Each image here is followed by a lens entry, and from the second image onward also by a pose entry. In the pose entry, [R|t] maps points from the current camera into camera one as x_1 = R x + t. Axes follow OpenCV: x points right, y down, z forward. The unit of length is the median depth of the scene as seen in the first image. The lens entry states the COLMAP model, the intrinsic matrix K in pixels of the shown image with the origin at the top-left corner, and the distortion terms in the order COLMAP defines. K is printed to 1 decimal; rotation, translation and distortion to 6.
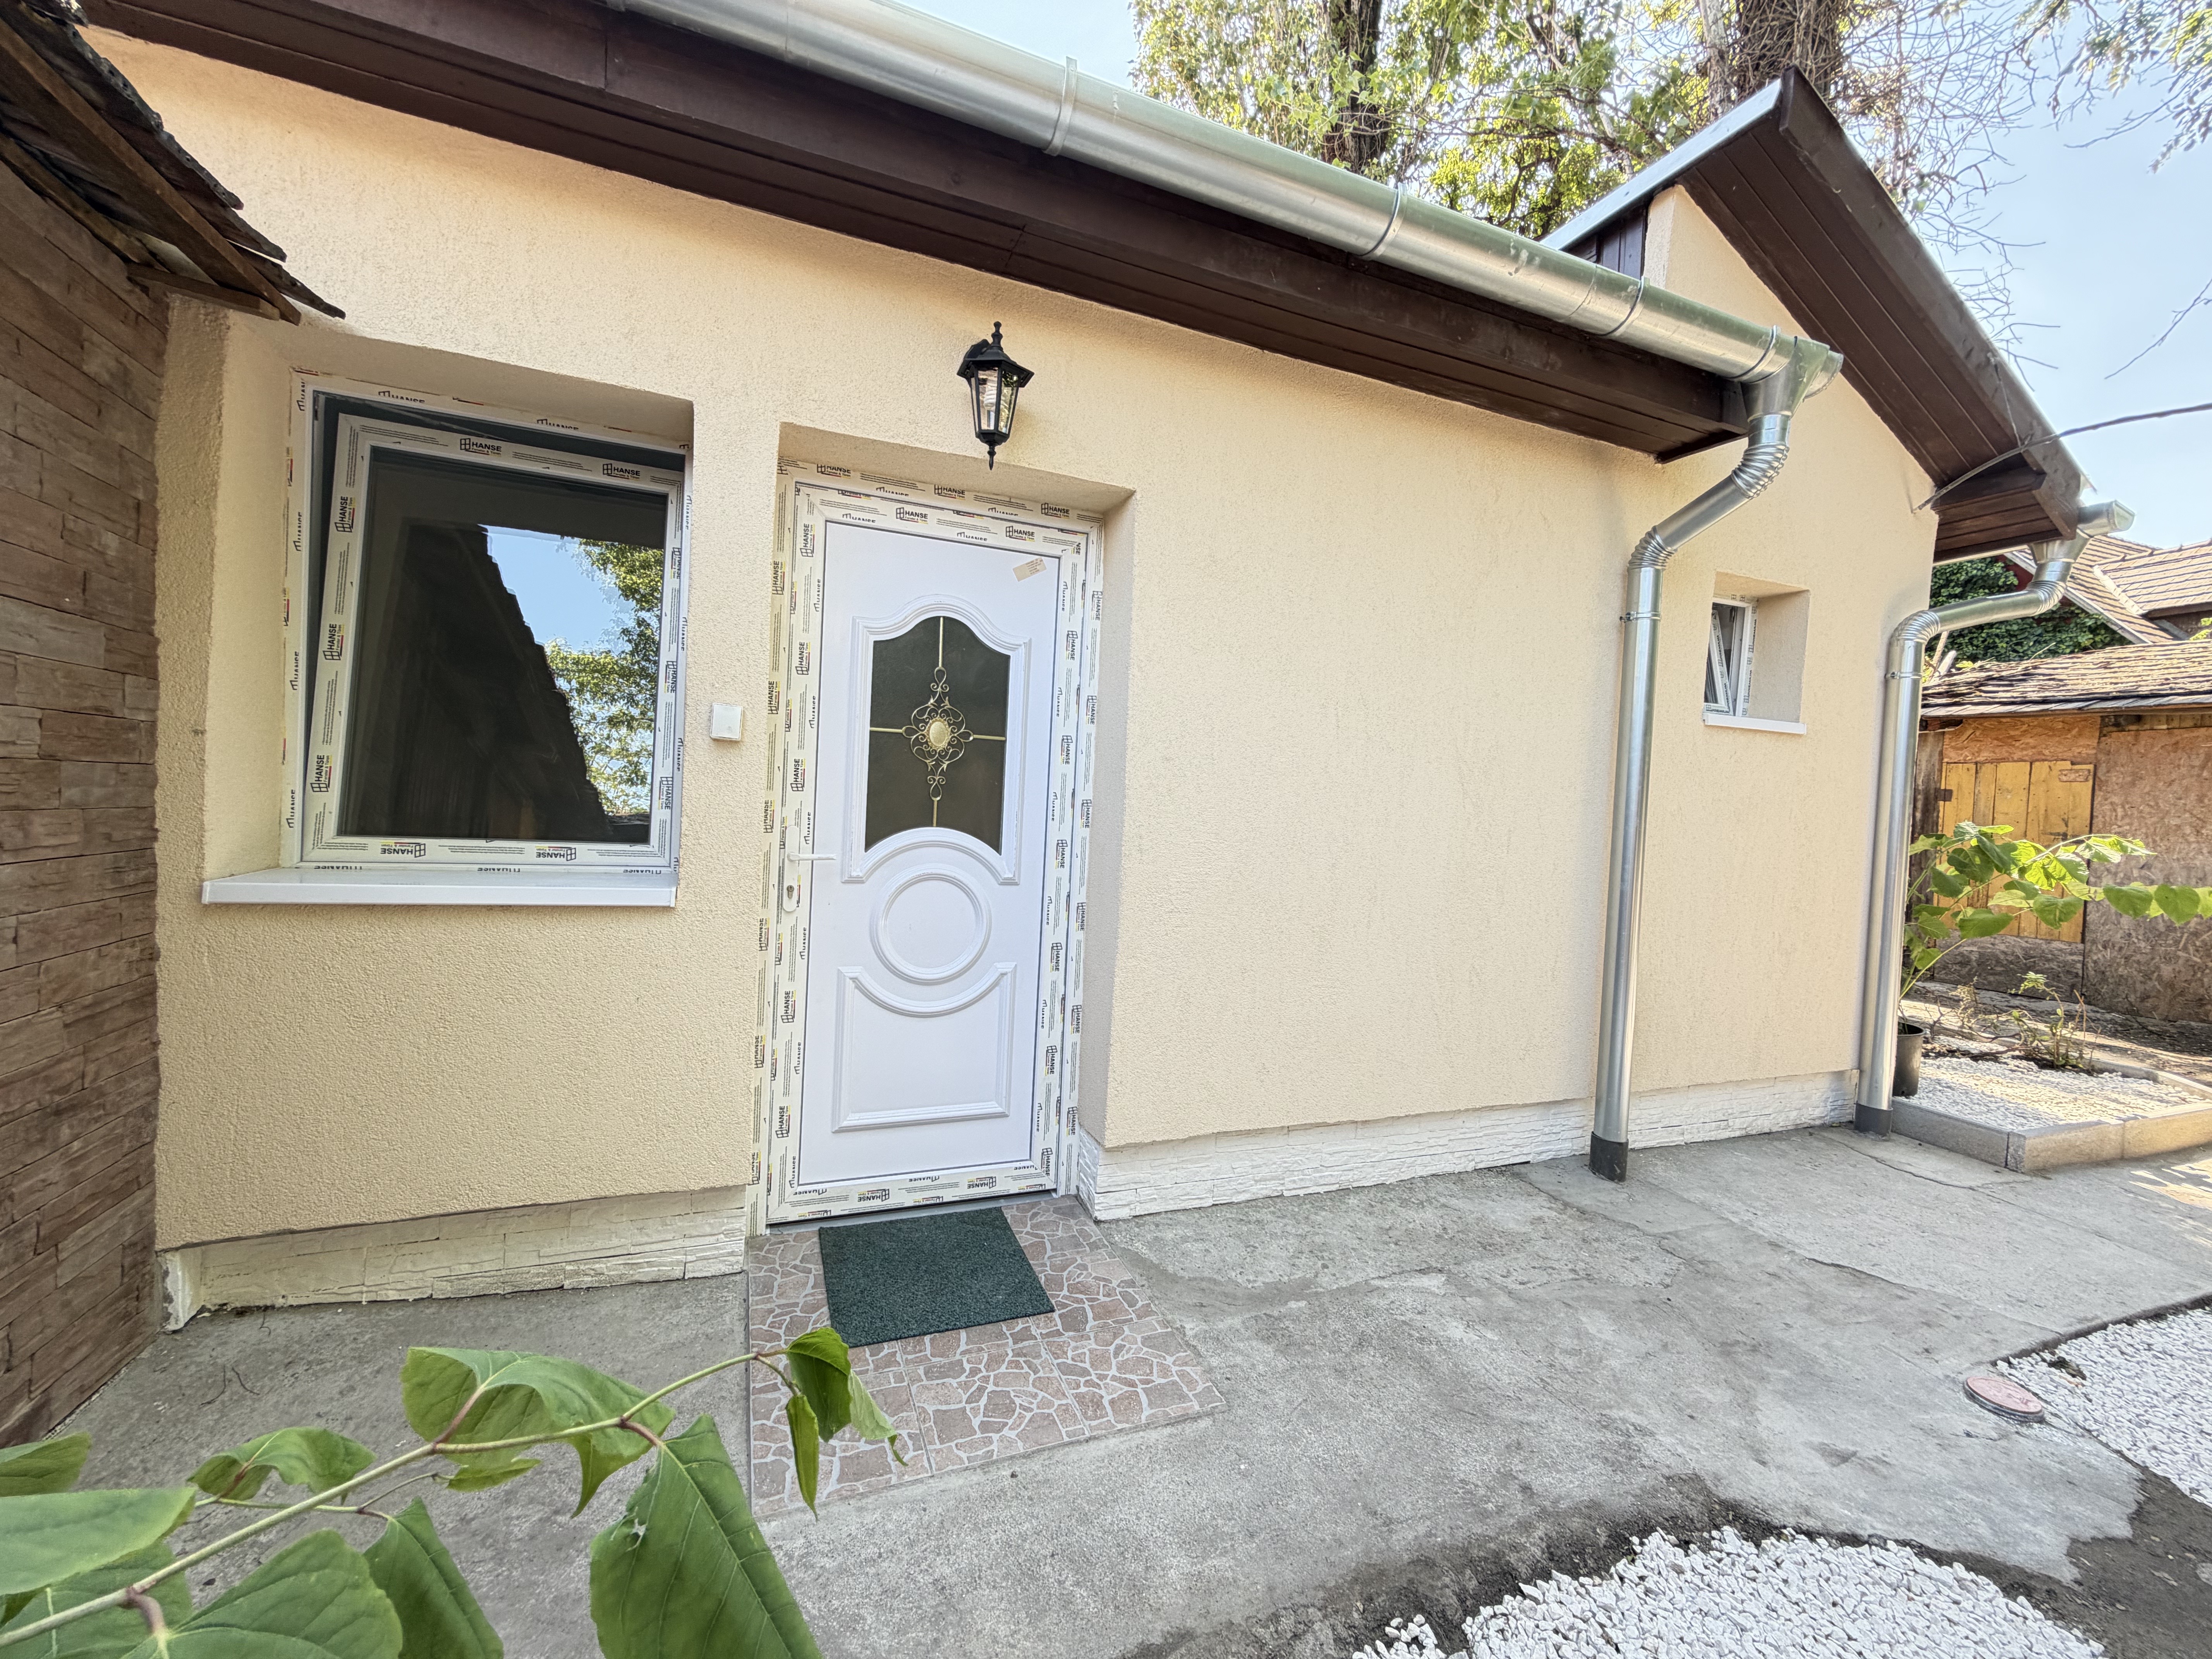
lens RADIAL K [[884.0, 0, 1103.4], [0, 884.0, 821.7], [0, 0, 1]] dist [-0.002047, 0.000192]
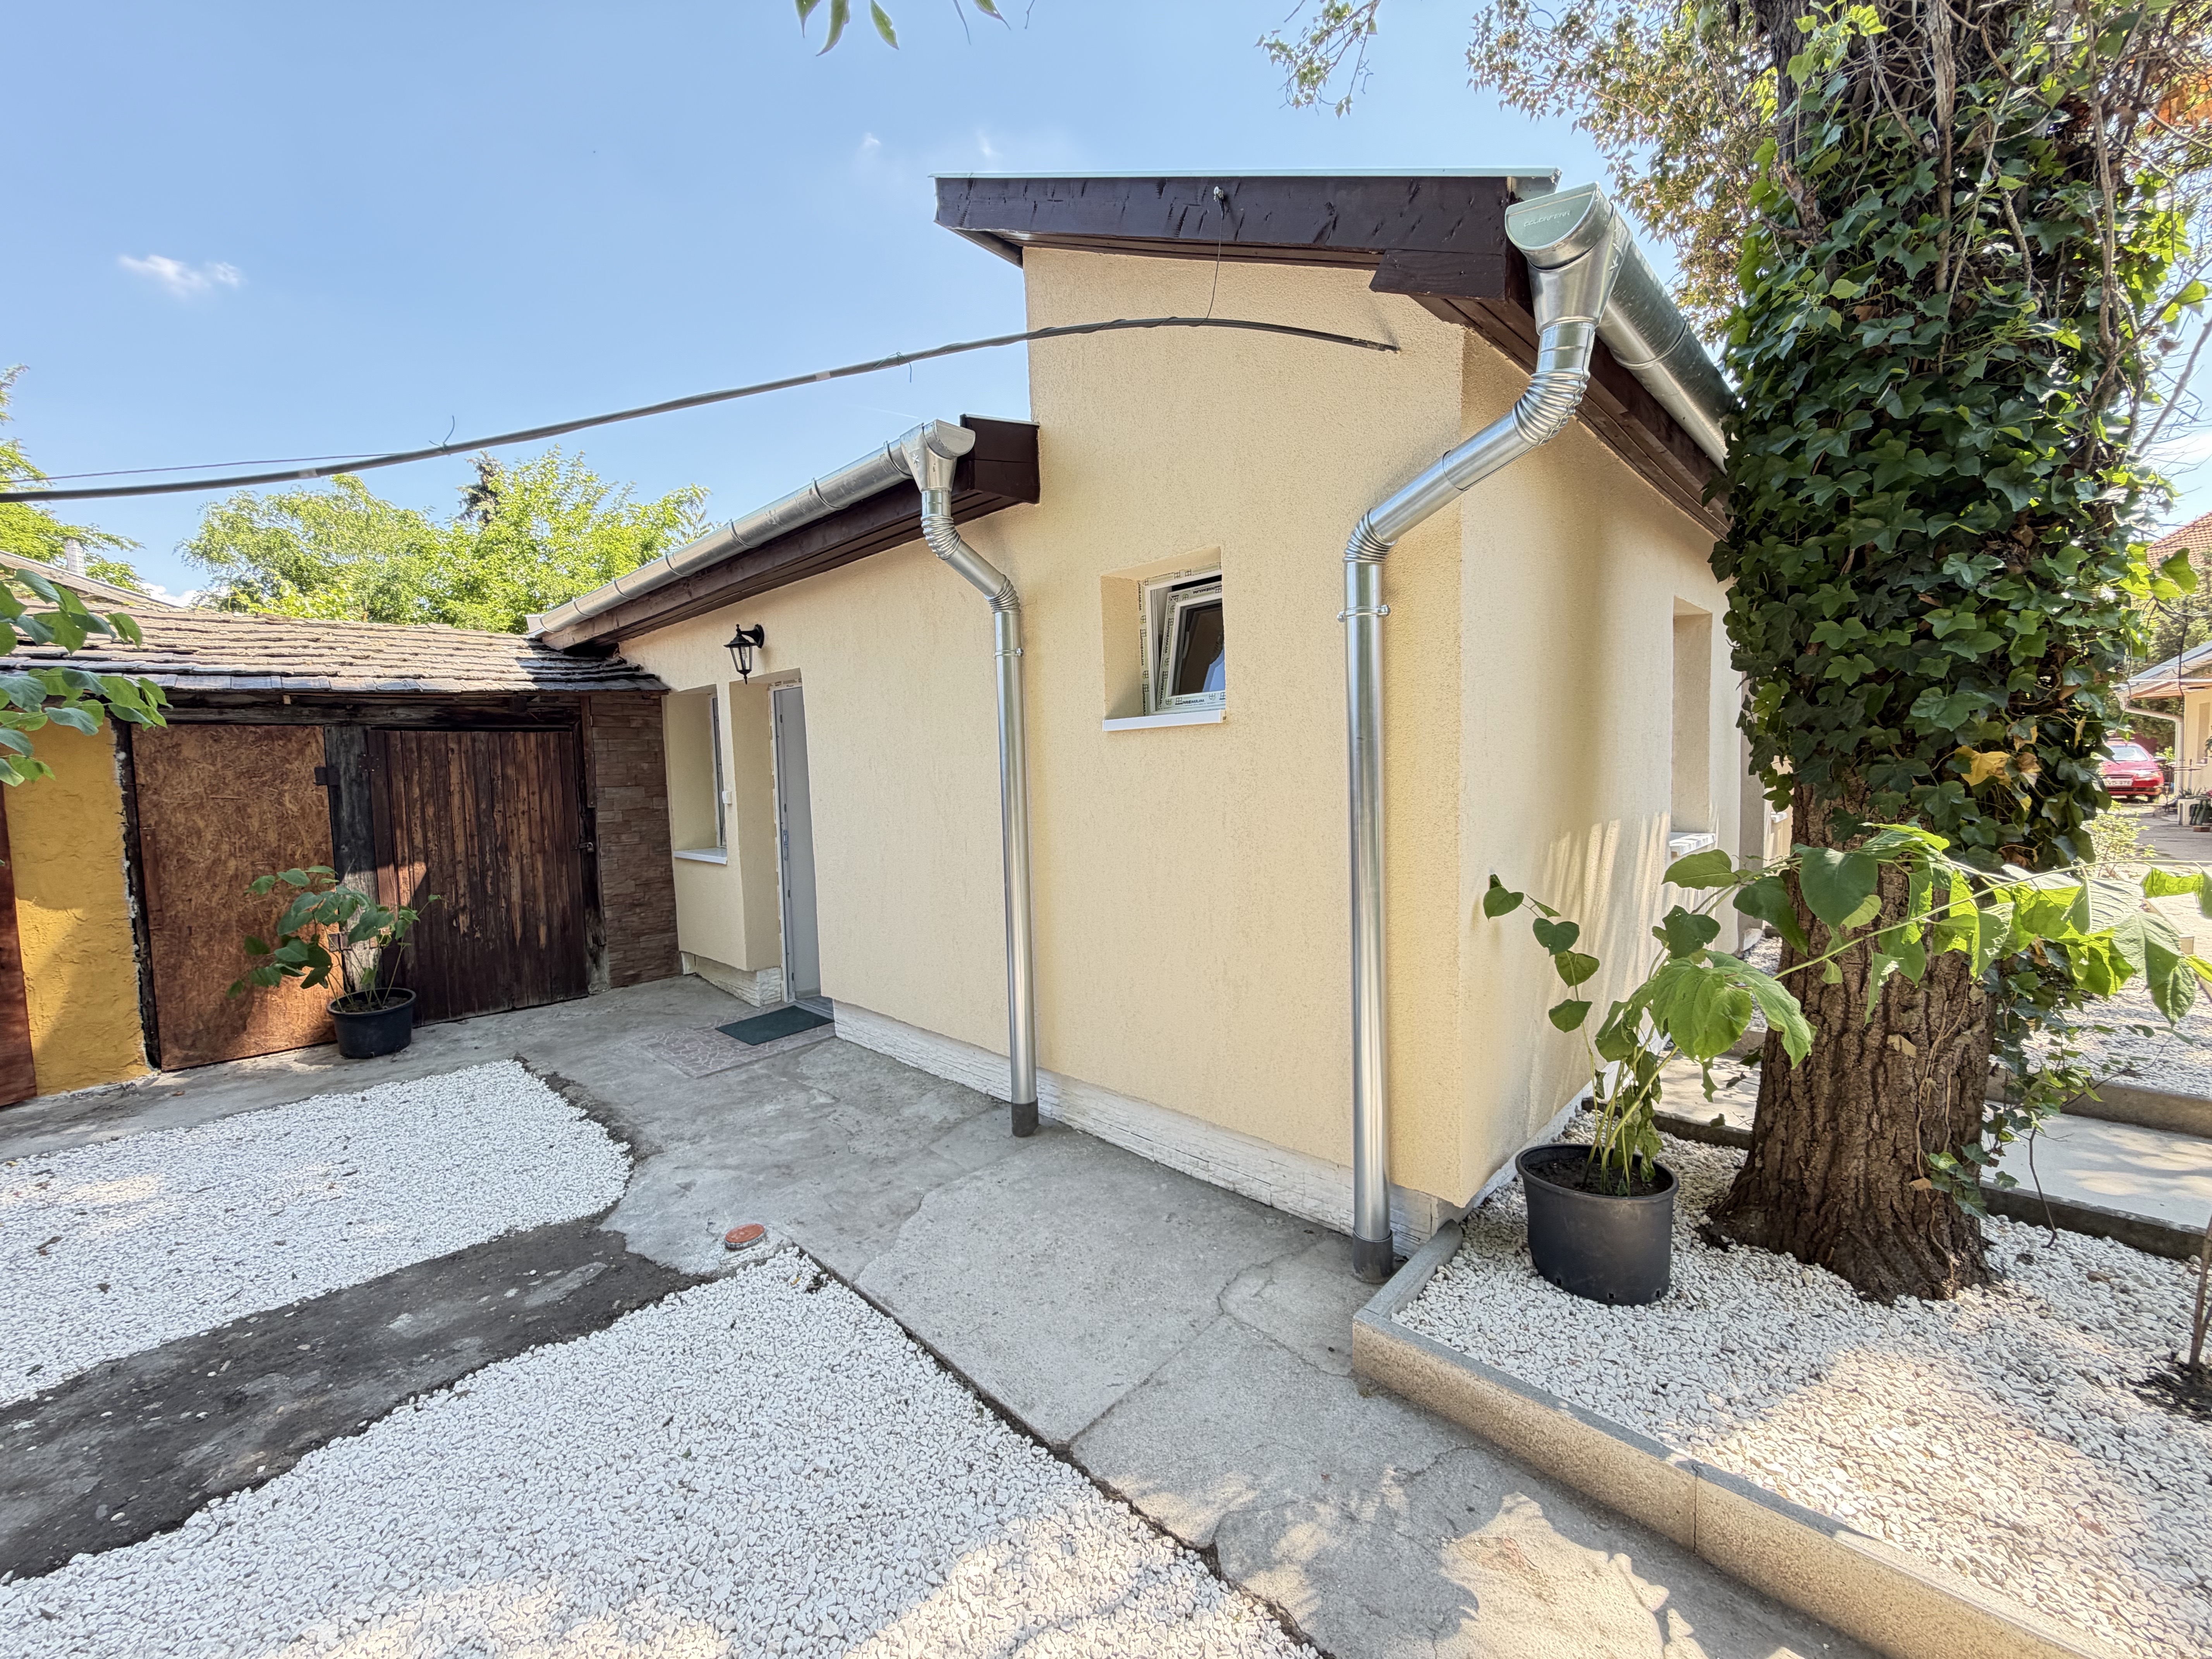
lens RADIAL K [[884.0, 0, 1097.1], [0, 884.0, 823.6], [0, 0, 1]] dist [-0.002047, 0.000192]
pose [[0.410338, -0.002150, -0.911931, 2.250178], [0.026597, 0.999600, 0.009611, -0.024239], [0.911546, -0.028198, 0.410231, 0.822531]]
